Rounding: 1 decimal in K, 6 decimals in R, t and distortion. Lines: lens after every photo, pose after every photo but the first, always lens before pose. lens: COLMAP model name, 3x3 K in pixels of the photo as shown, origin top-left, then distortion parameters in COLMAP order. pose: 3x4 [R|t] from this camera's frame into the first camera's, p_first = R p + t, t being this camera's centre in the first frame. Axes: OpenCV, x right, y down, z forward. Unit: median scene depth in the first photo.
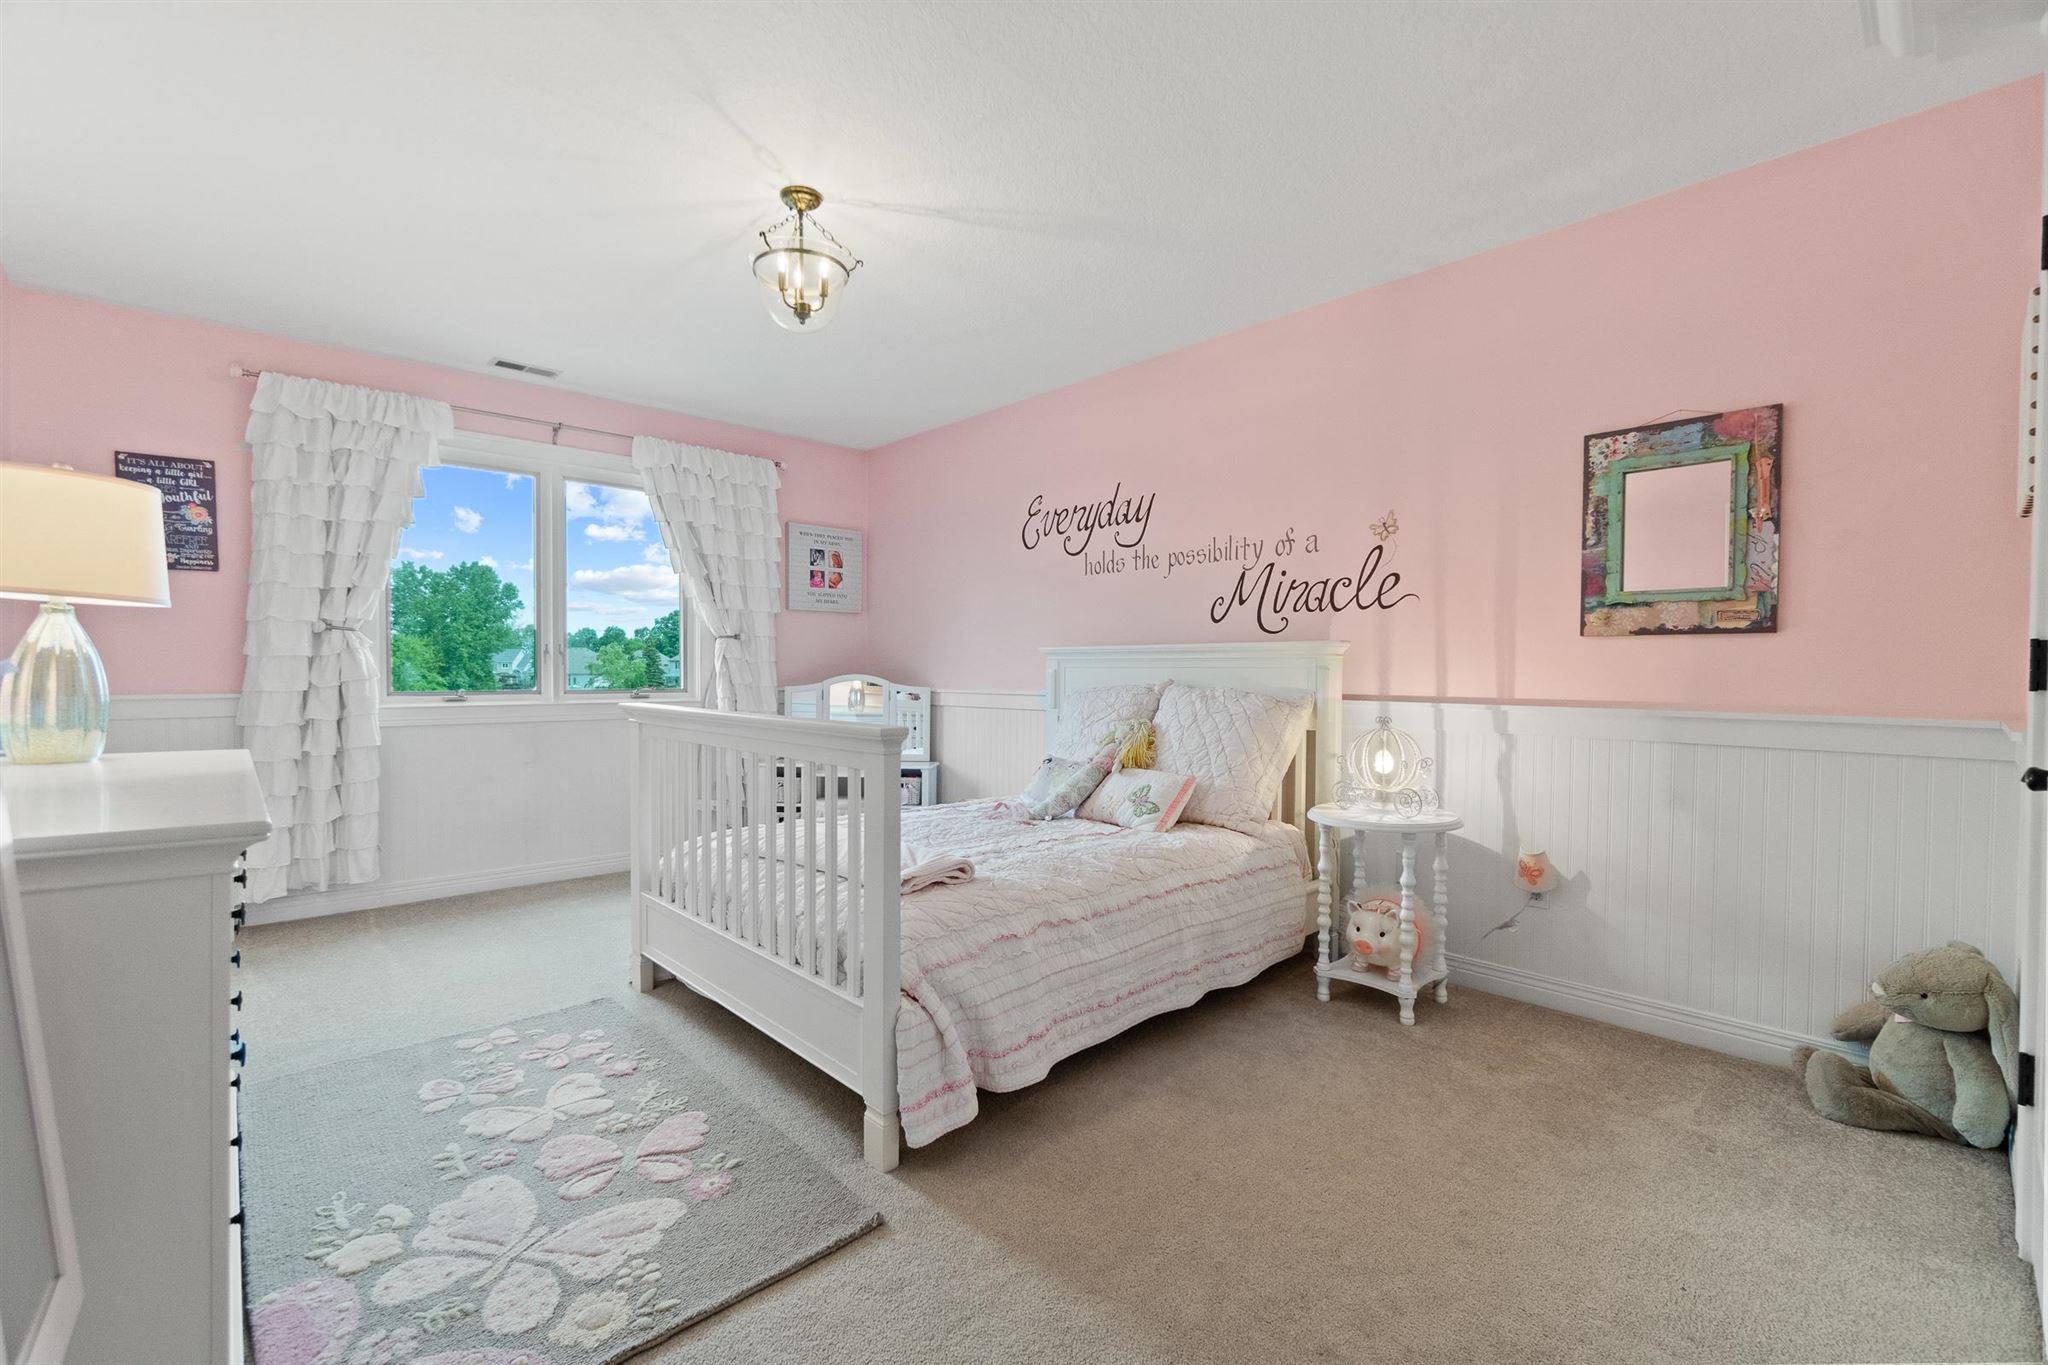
lens RADIAL K [[885.4, 0, 1020.6], [0, 885.4, 679.9], [0, 0, 1]] dist [-0.009467, -0.000764]
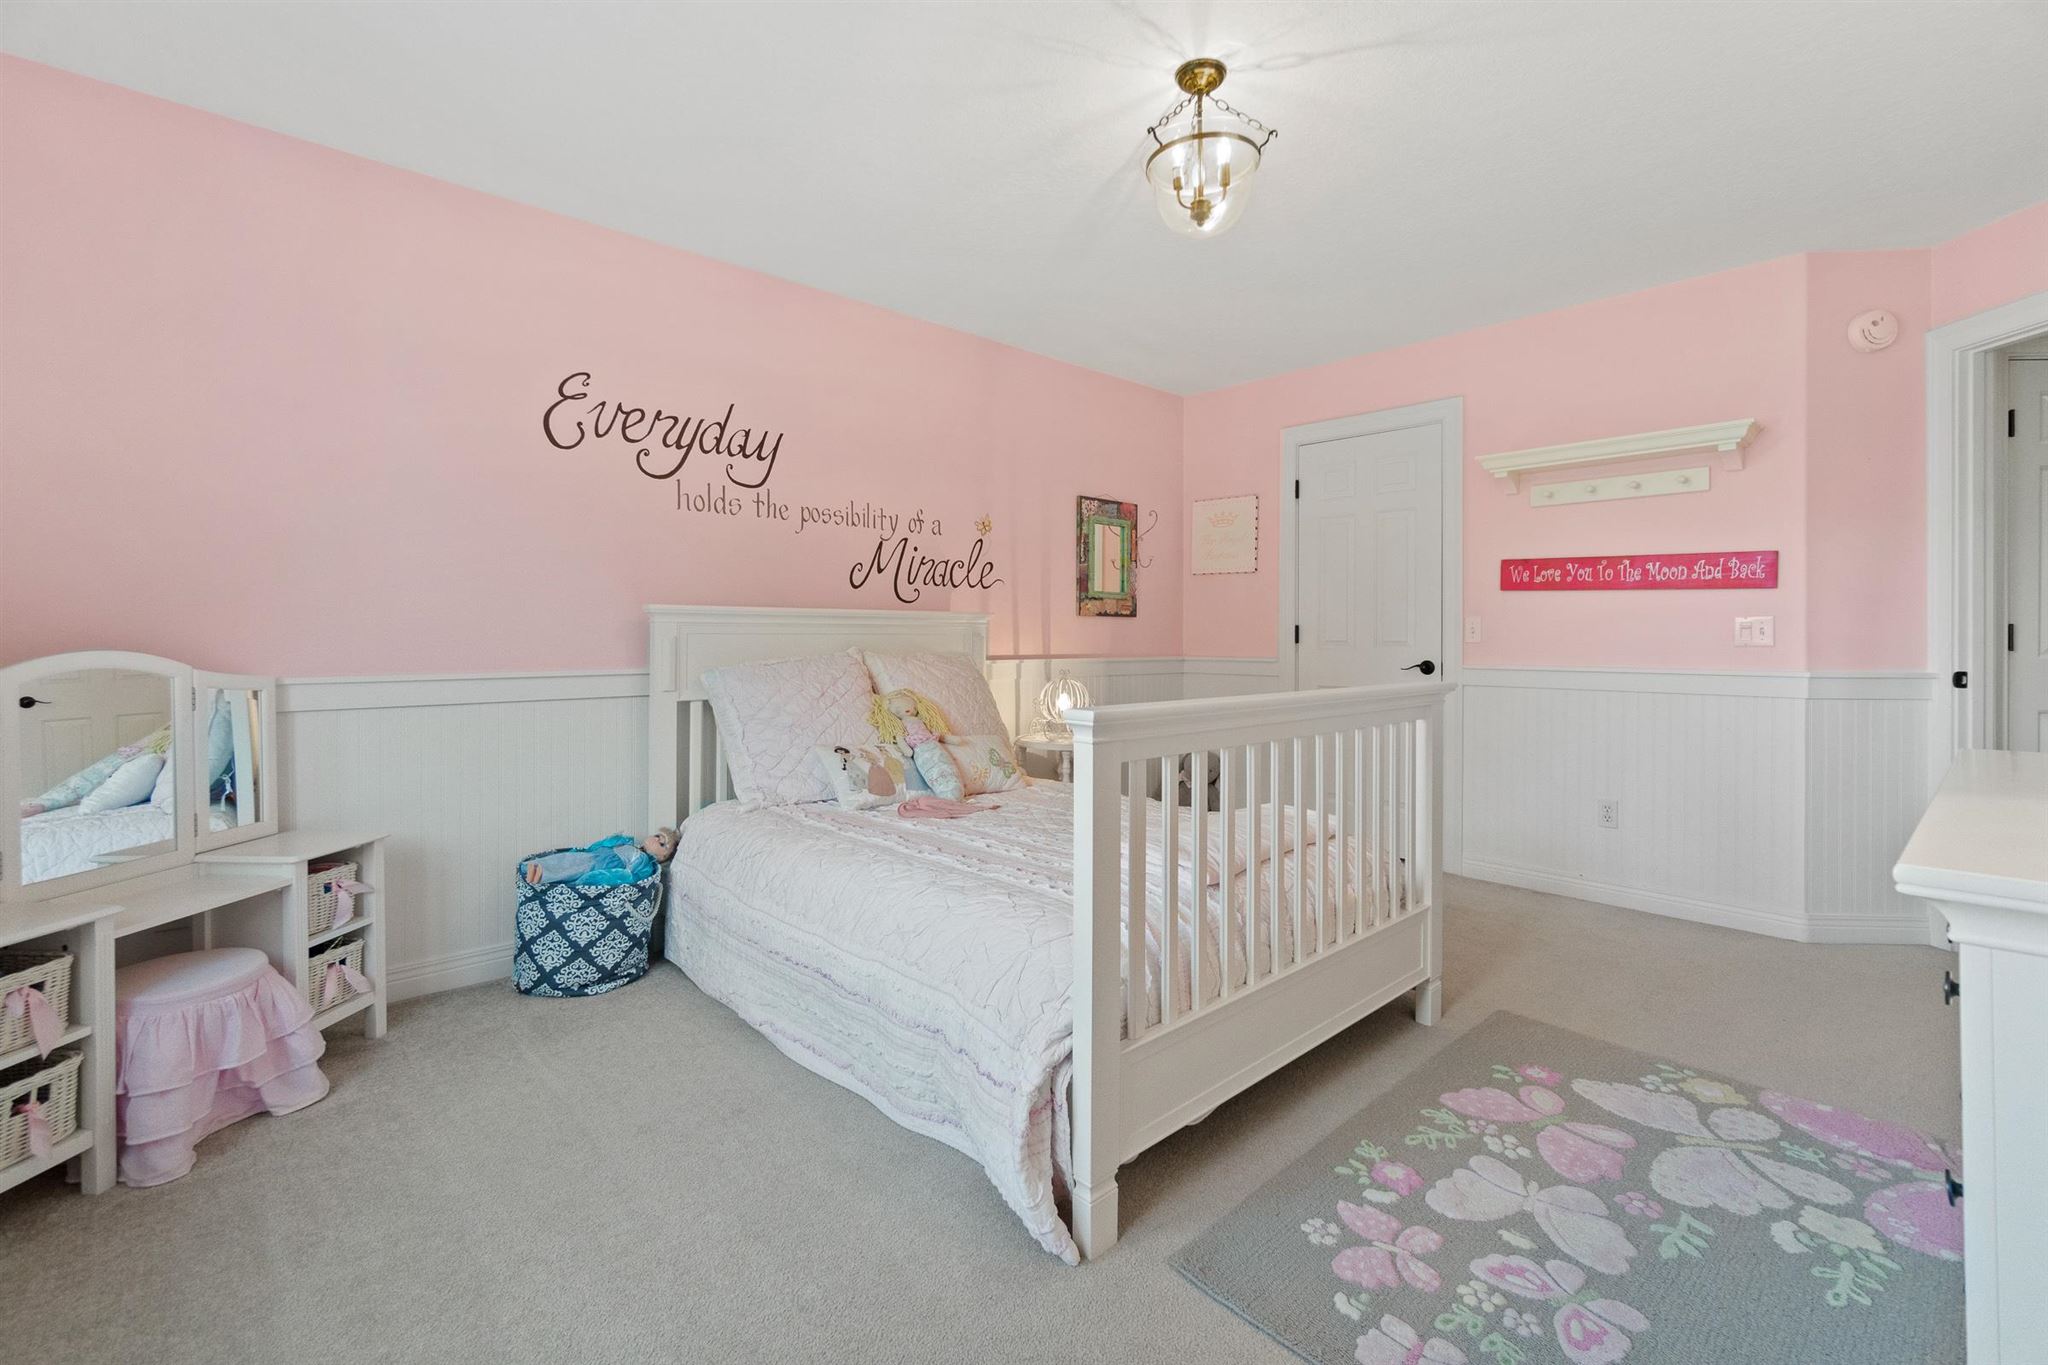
lens RADIAL K [[885.4, 0, 973.6], [0, 885.4, 639.4], [0, 0, 1]] dist [-0.009467, -0.000764]
pose [[0.034757, -0.007429, 0.999368, -0.815733], [0.009310, 0.999931, 0.007109, -0.014684], [-0.999352, 0.009057, 0.034823, 0.896851]]
